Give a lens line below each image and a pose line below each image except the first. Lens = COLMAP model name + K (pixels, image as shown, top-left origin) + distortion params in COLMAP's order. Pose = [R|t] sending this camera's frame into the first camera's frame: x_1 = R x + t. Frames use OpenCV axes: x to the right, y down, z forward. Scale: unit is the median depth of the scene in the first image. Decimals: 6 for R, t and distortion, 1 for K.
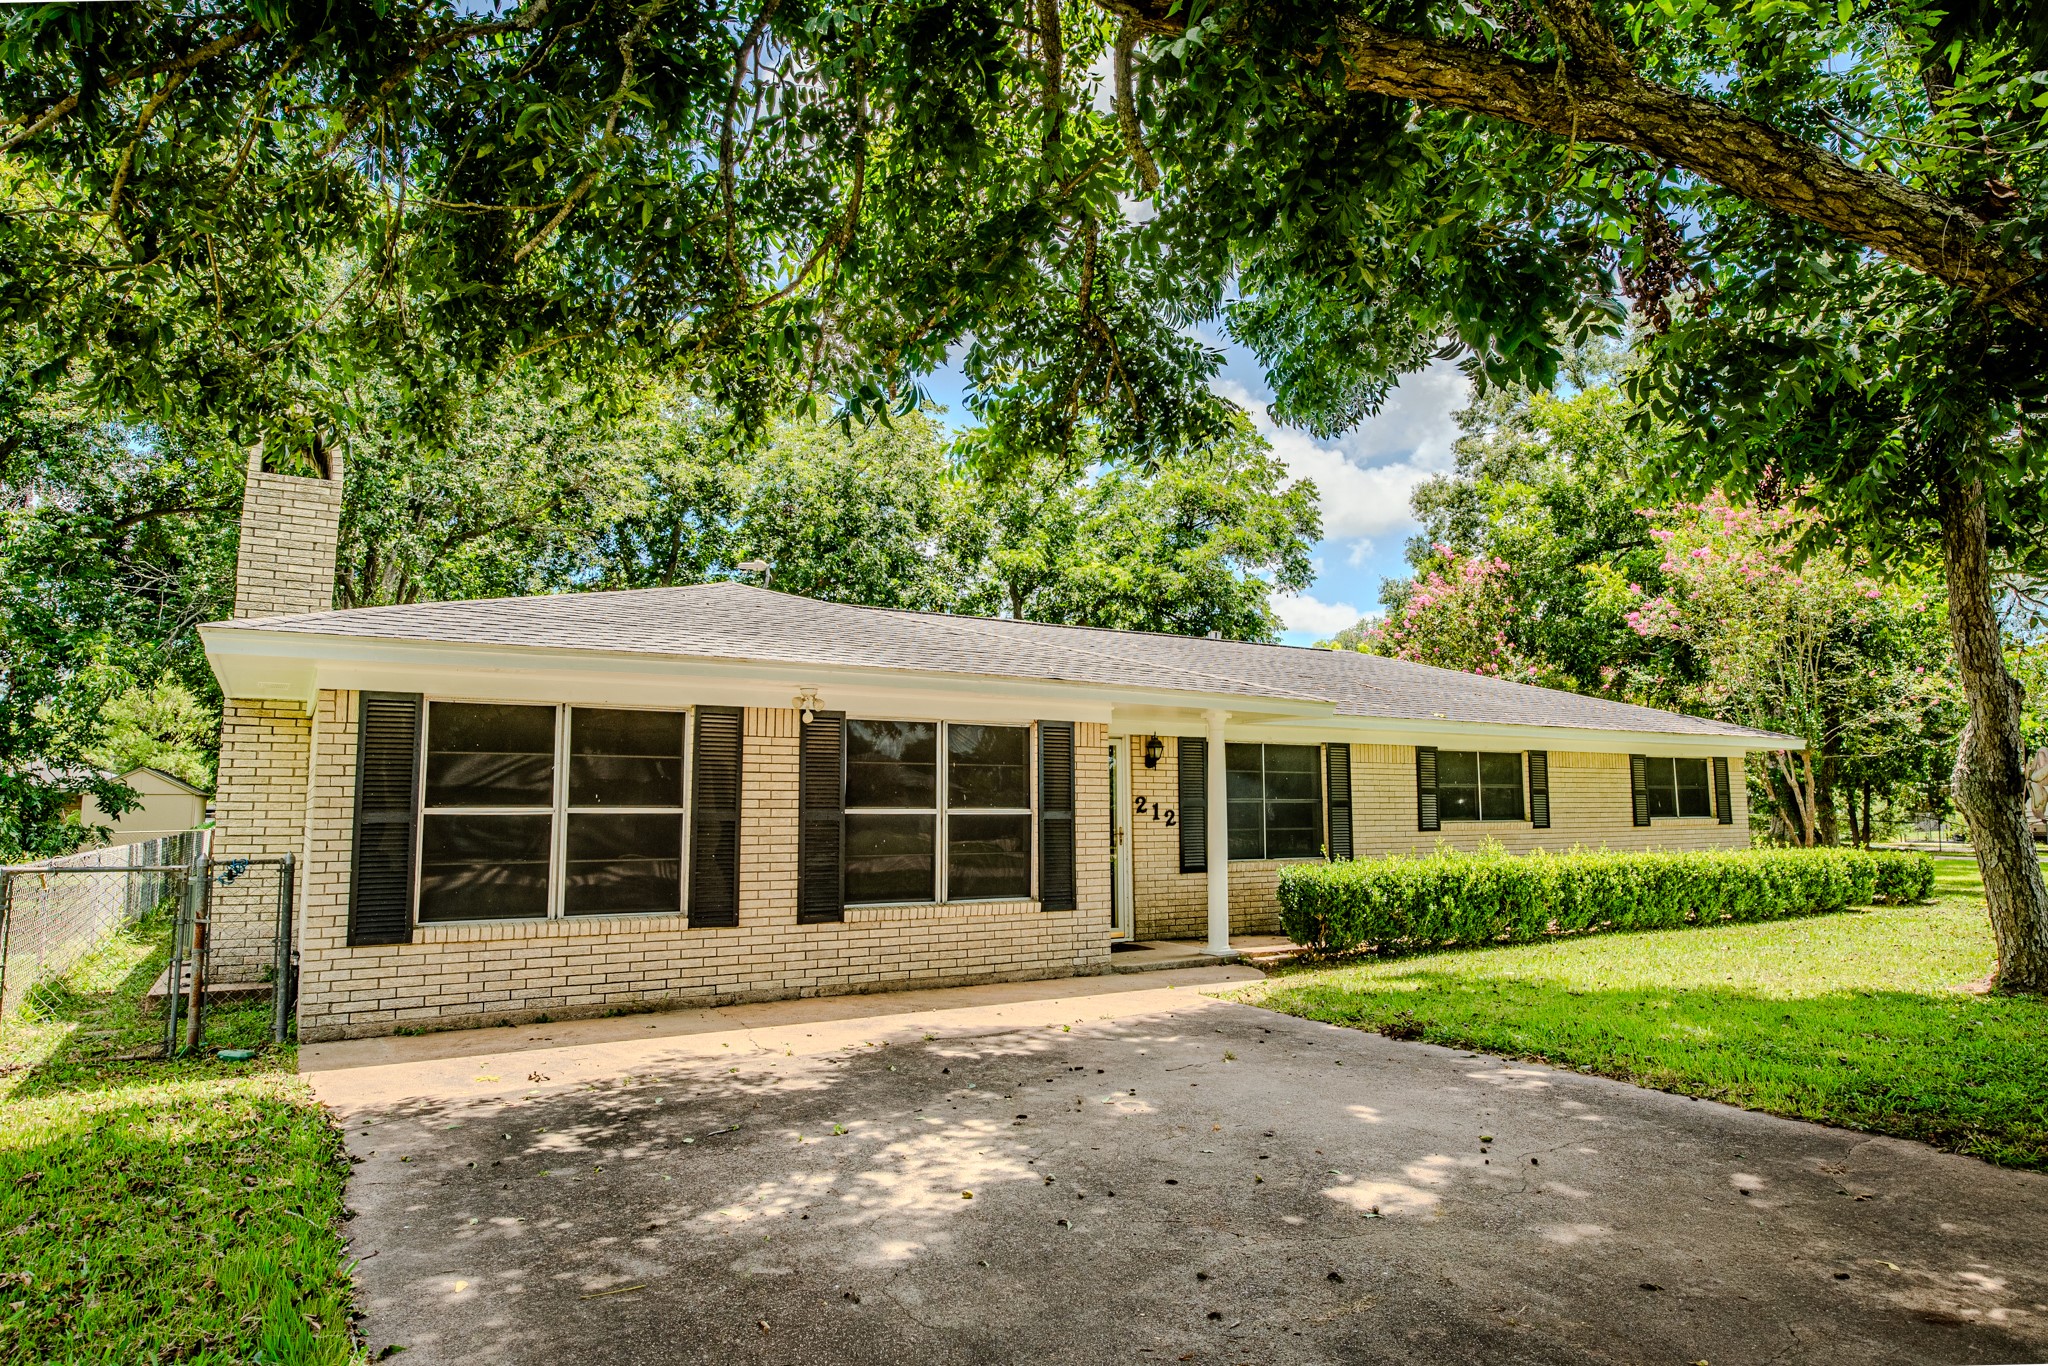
lens RADIAL K [[1168.5, 0, 1022.2], [0, 1168.5, 689.6], [0, 0, 1]] dist [-0.040465, 0.028901]
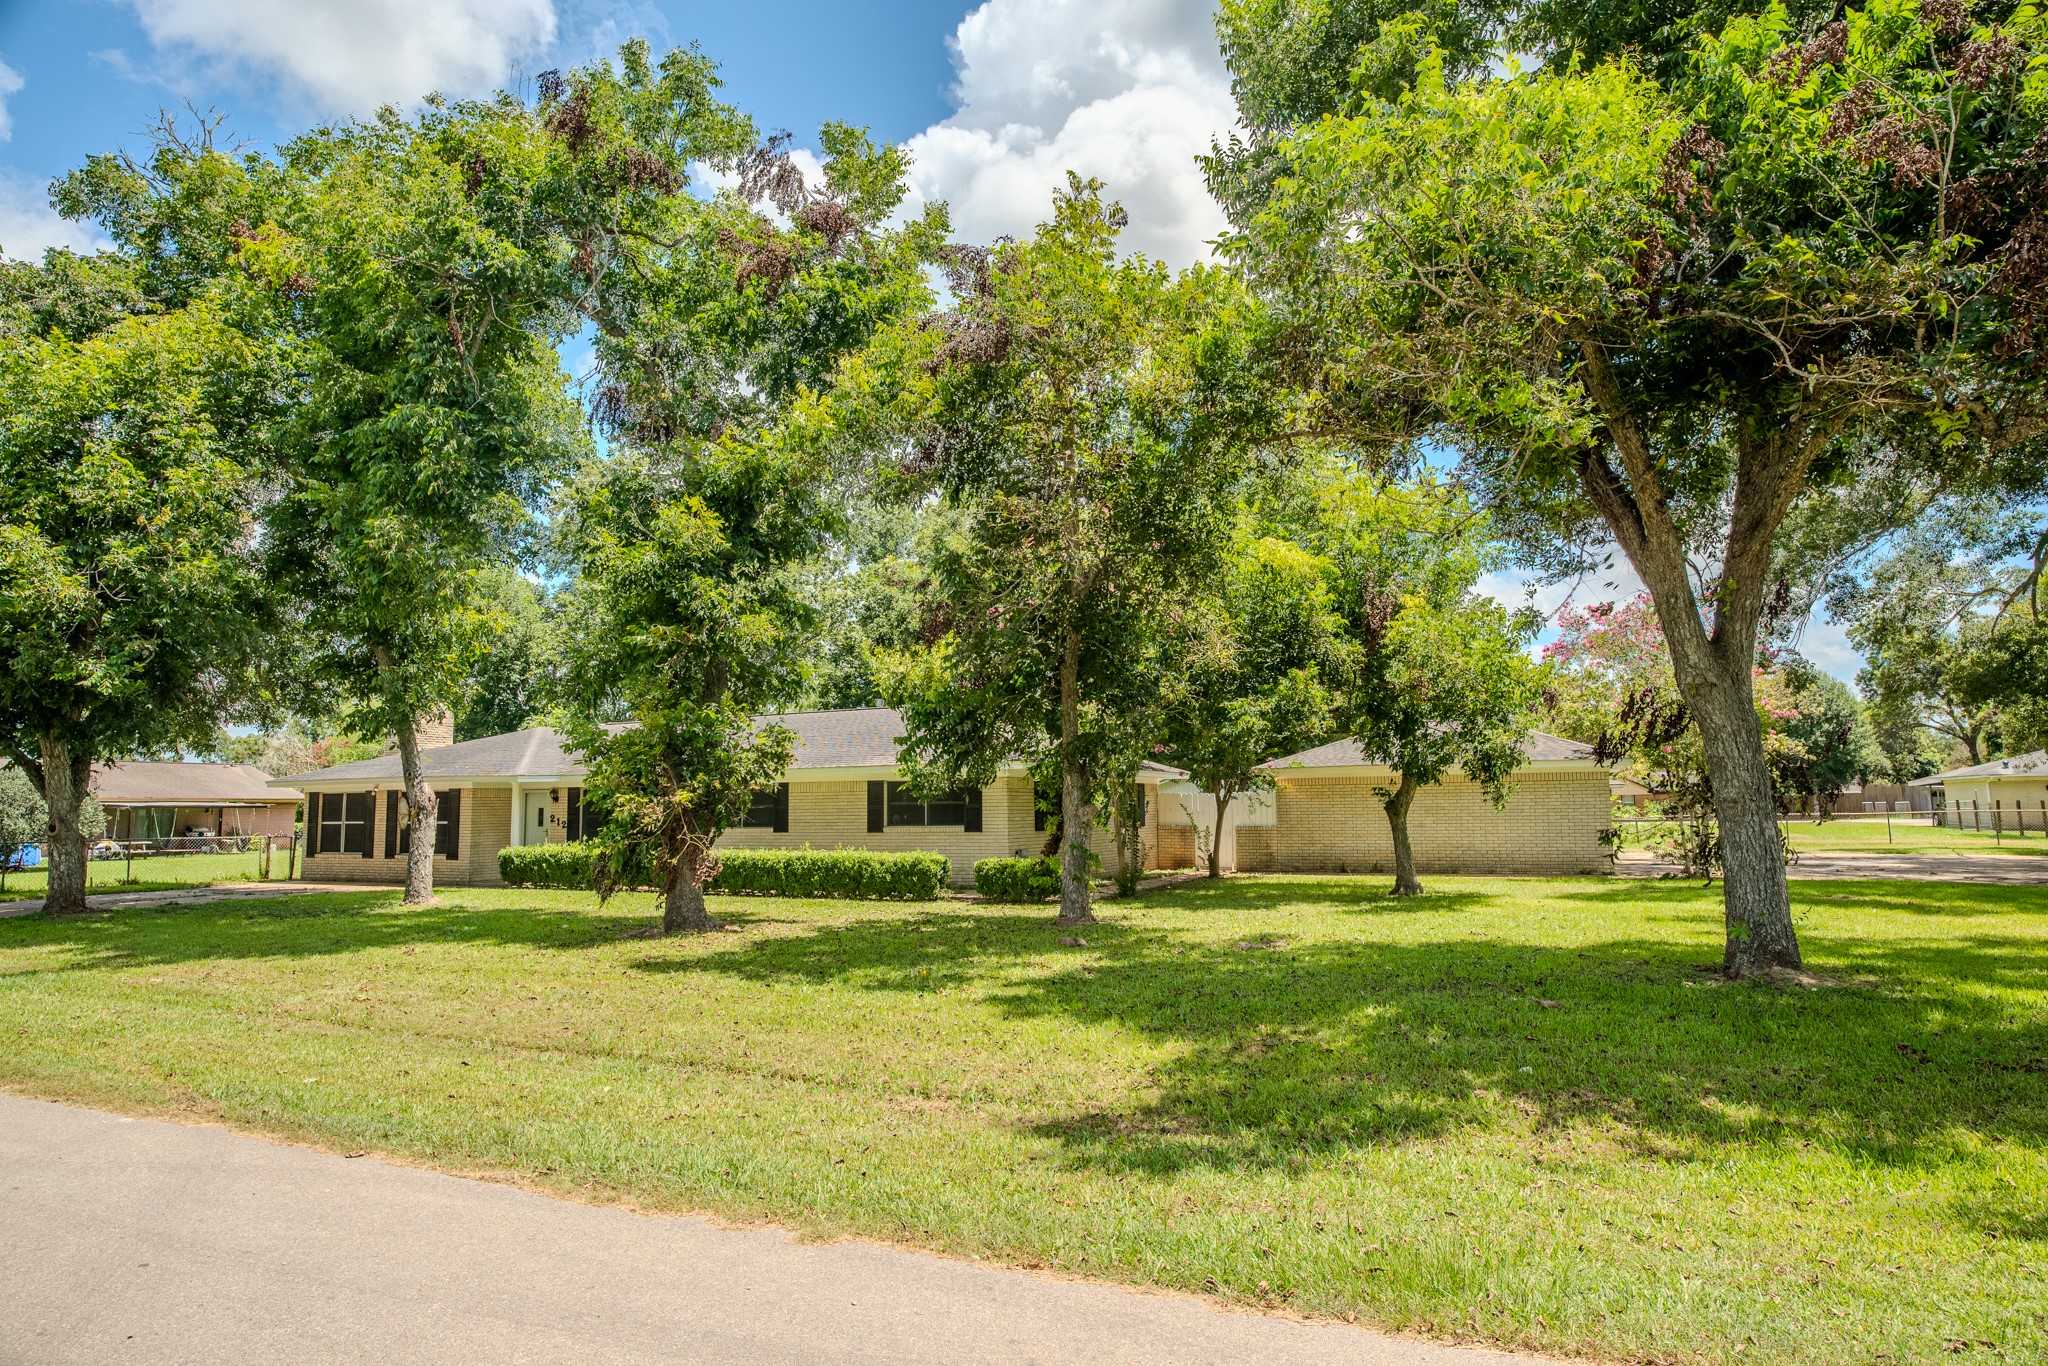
lens RADIAL K [[1168.5, 0, 1022.2], [0, 1168.5, 689.6], [0, 0, 1]] dist [-0.040465, 0.028901]
pose [[0.546458, -0.087716, -0.832880, 3.101529], [0.097473, 0.994403, -0.040775, 0.036984], [0.831795, -0.058902, 0.551949, 0.654284]]
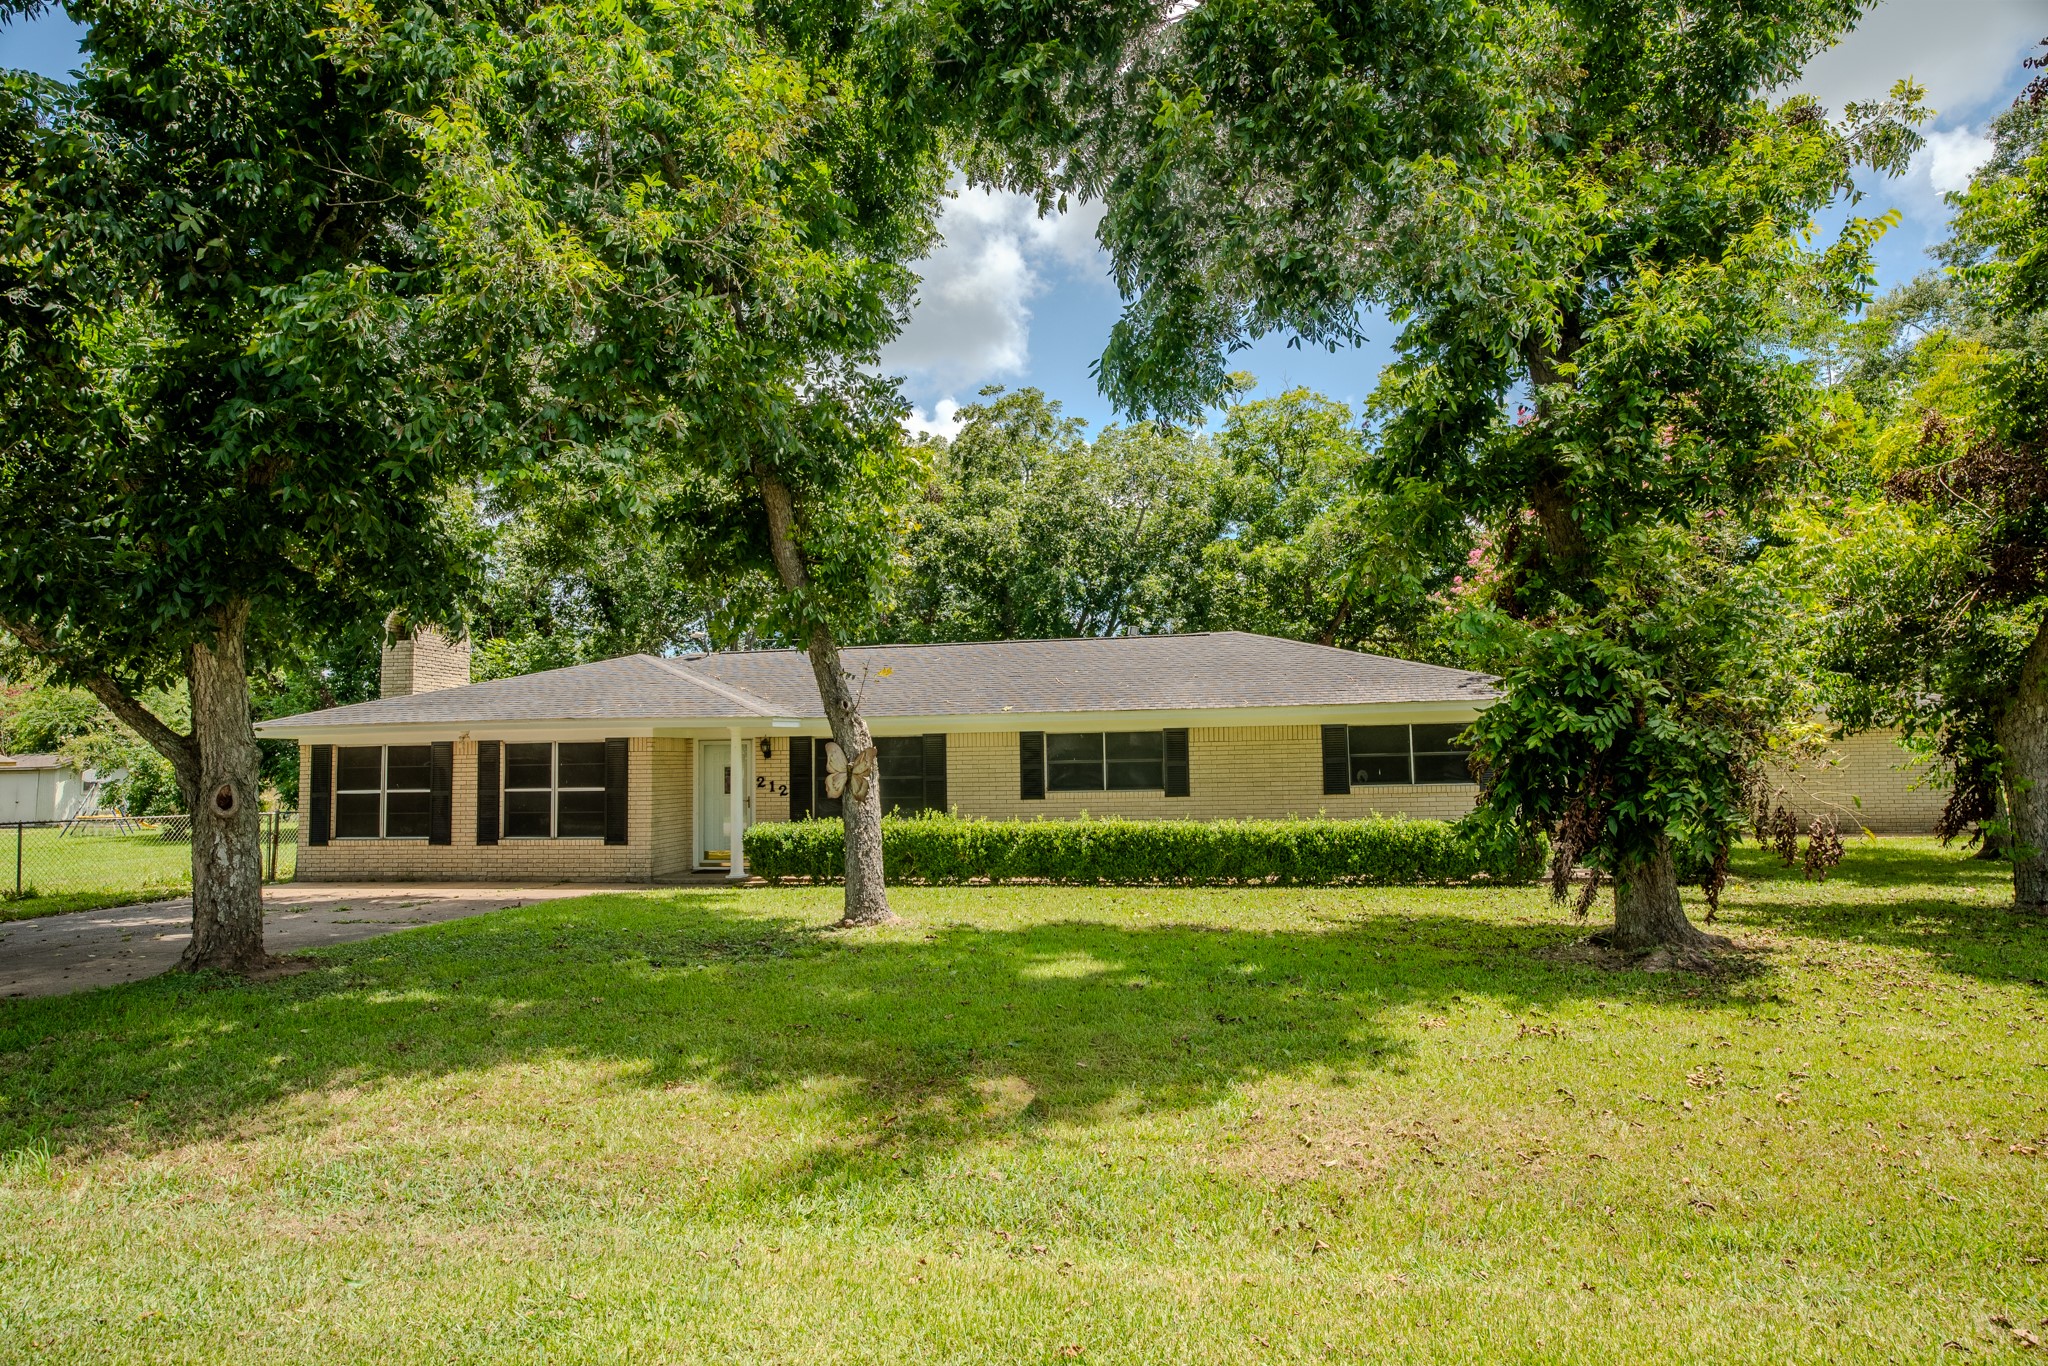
lens RADIAL K [[1168.5, 0, 1022.2], [0, 1168.5, 689.6], [0, 0, 1]] dist [-0.040465, 0.028901]
pose [[0.767039, -0.051537, -0.639527, 1.702706], [0.080380, 0.996634, 0.016091, -0.026993], [0.636546, -0.063748, 0.768600, 0.038305]]
